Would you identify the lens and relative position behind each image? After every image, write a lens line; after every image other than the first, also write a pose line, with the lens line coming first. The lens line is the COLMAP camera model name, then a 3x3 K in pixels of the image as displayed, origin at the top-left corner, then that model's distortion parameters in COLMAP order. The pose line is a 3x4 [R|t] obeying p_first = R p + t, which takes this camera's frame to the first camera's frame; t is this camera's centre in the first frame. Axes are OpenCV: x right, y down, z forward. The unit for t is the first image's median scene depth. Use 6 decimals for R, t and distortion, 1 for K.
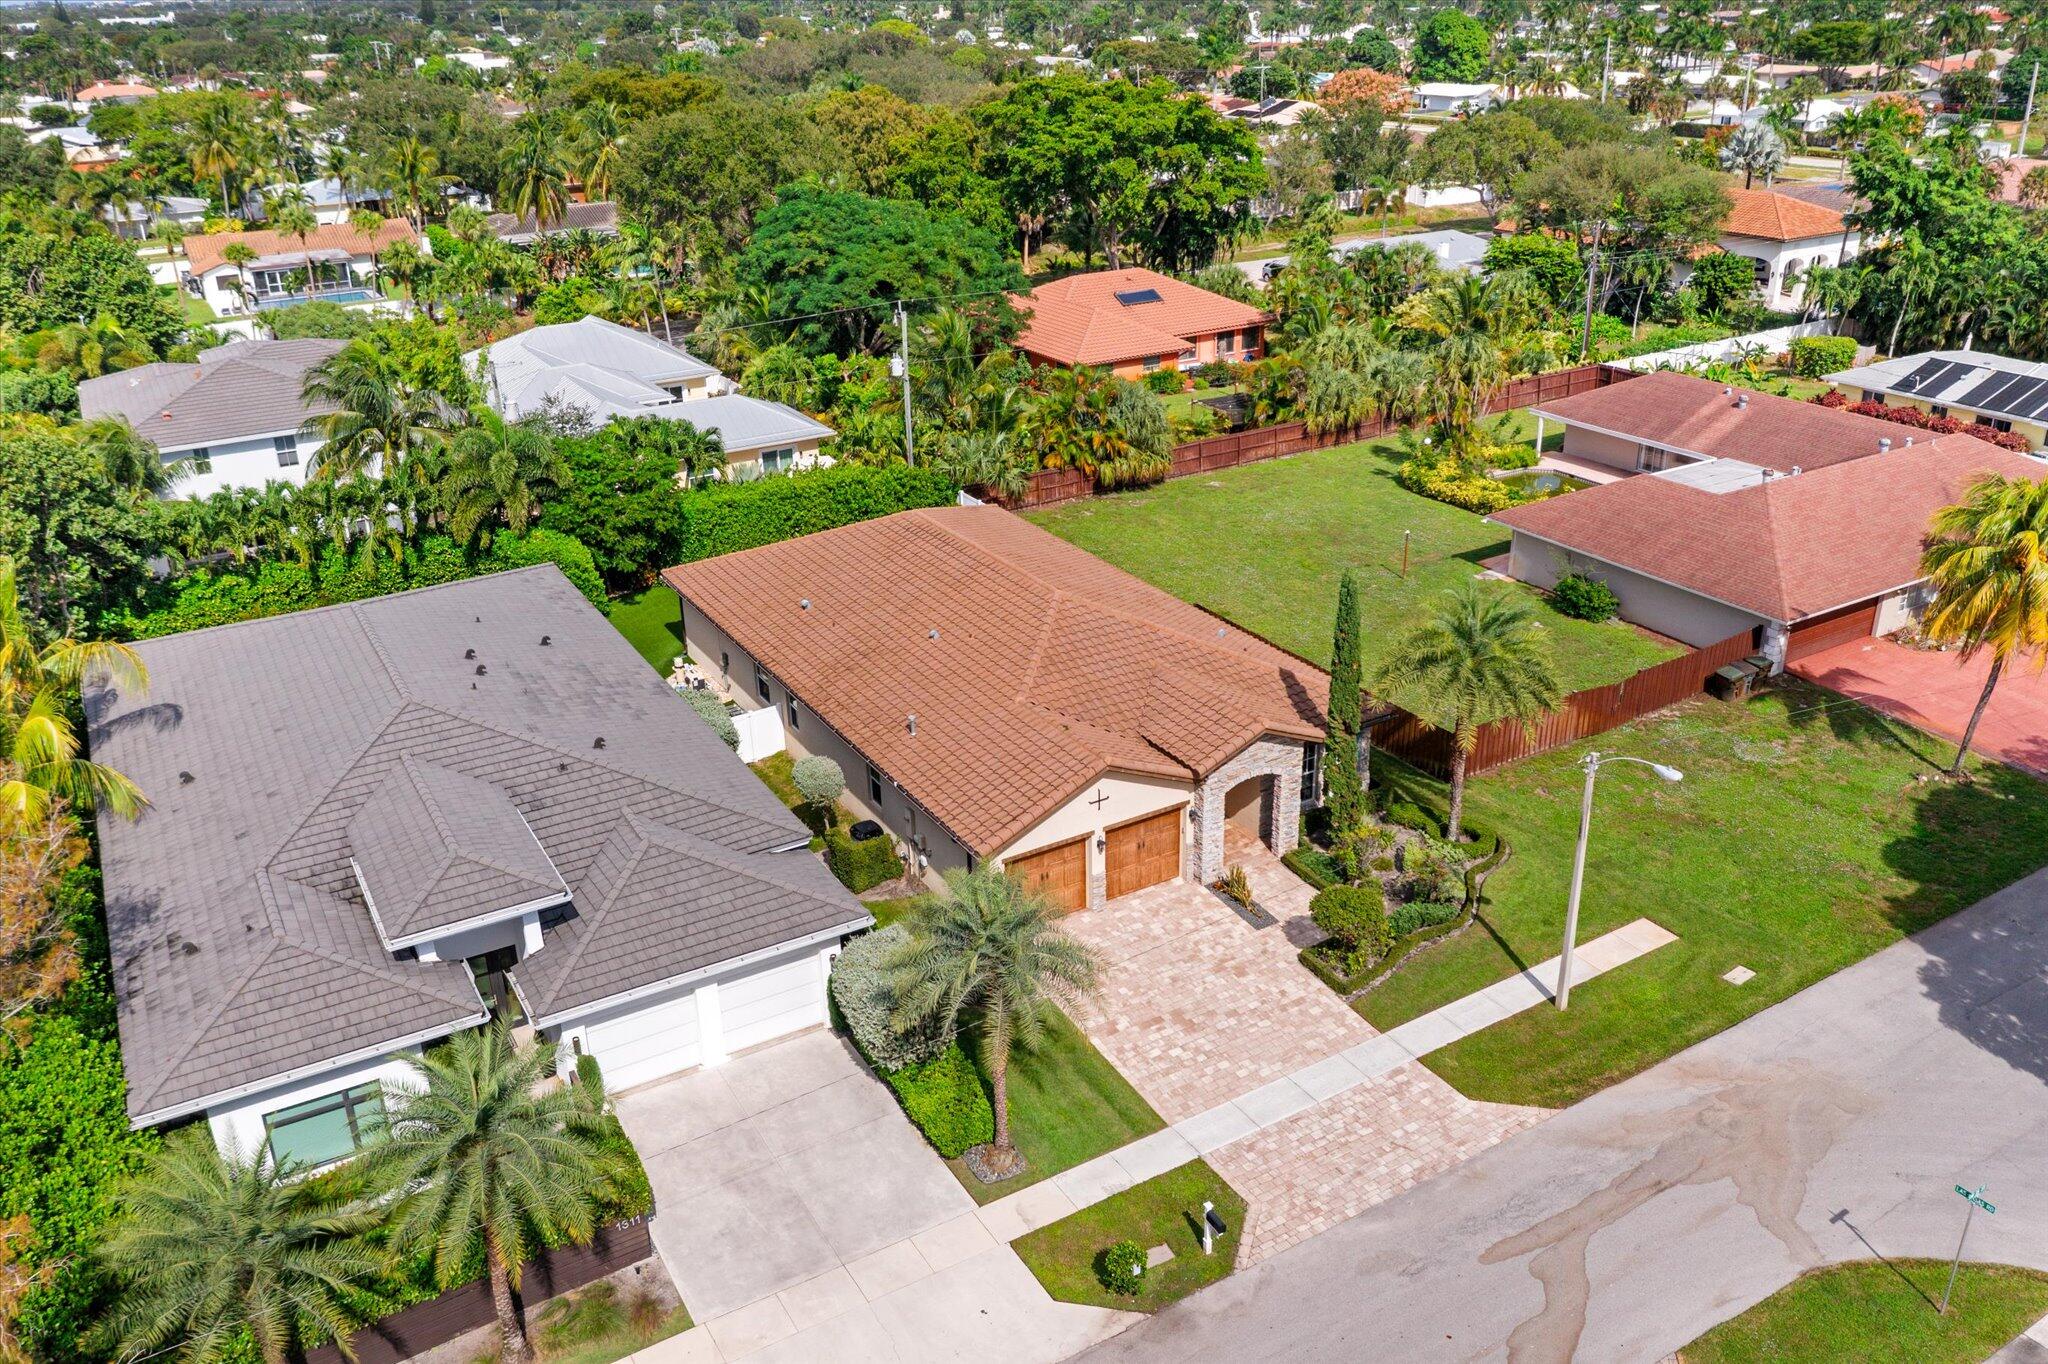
lens RADIAL K [[1569.9, 0, 1024.0], [0, 1569.9, 682.0], [0, 0, 1]] dist [-0.019460, -0.004070]
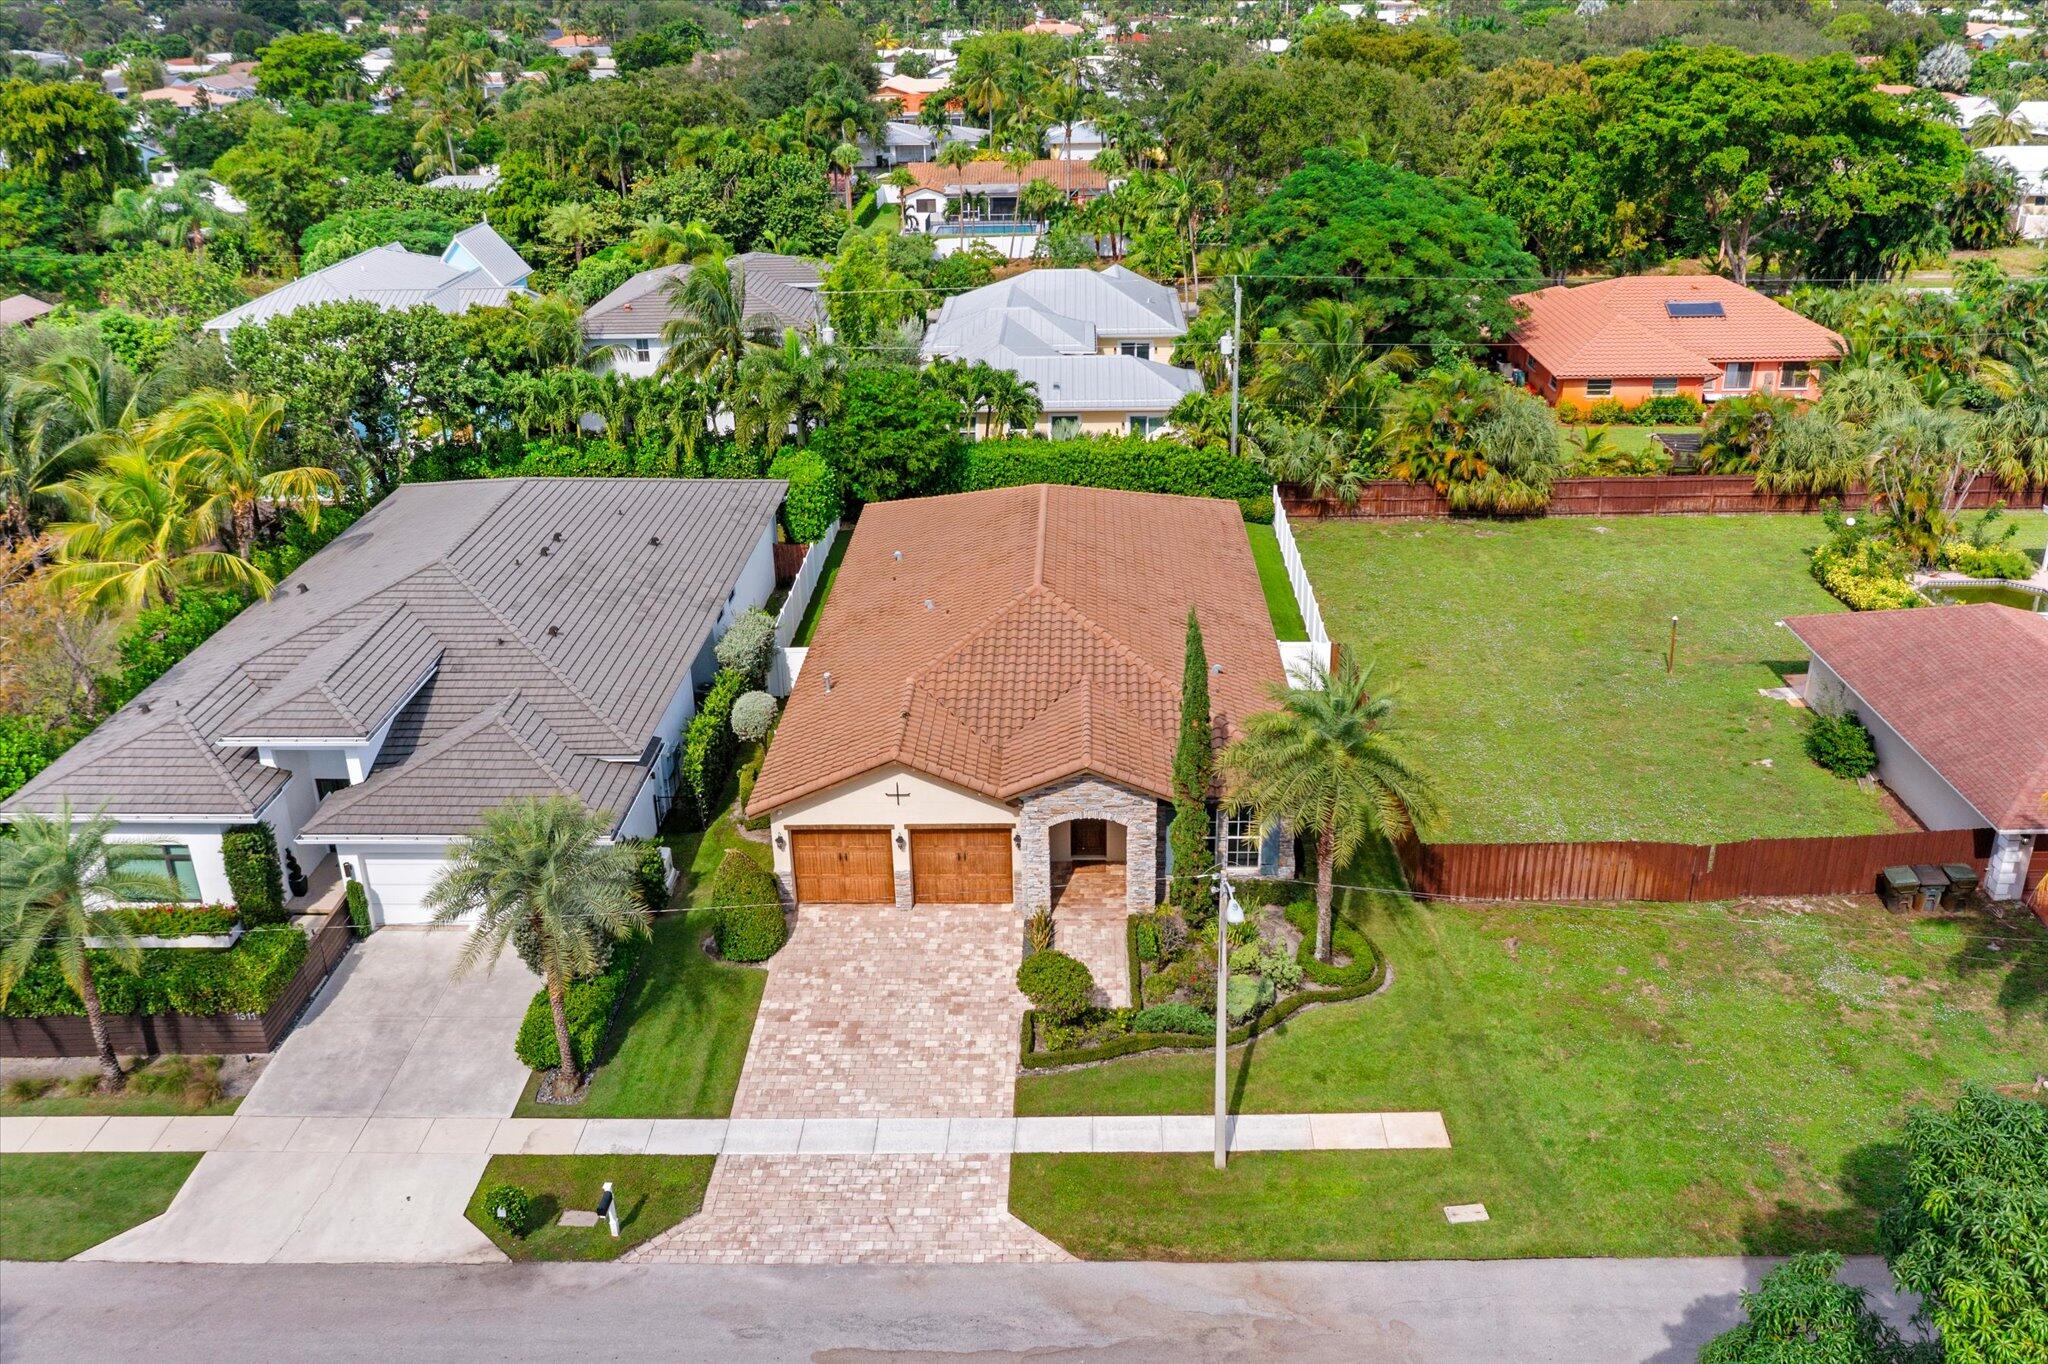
lens RADIAL K [[1643.1, 0, 1057.3], [0, 1643.1, 673.0], [0, 0, 1]] dist [-0.029087, 0.000341]
pose [[0.850721, 0.216253, -0.479071, 0.357627], [-0.214307, 0.974950, 0.059532, -0.046405], [0.479944, 0.052023, 0.875755, 0.100443]]
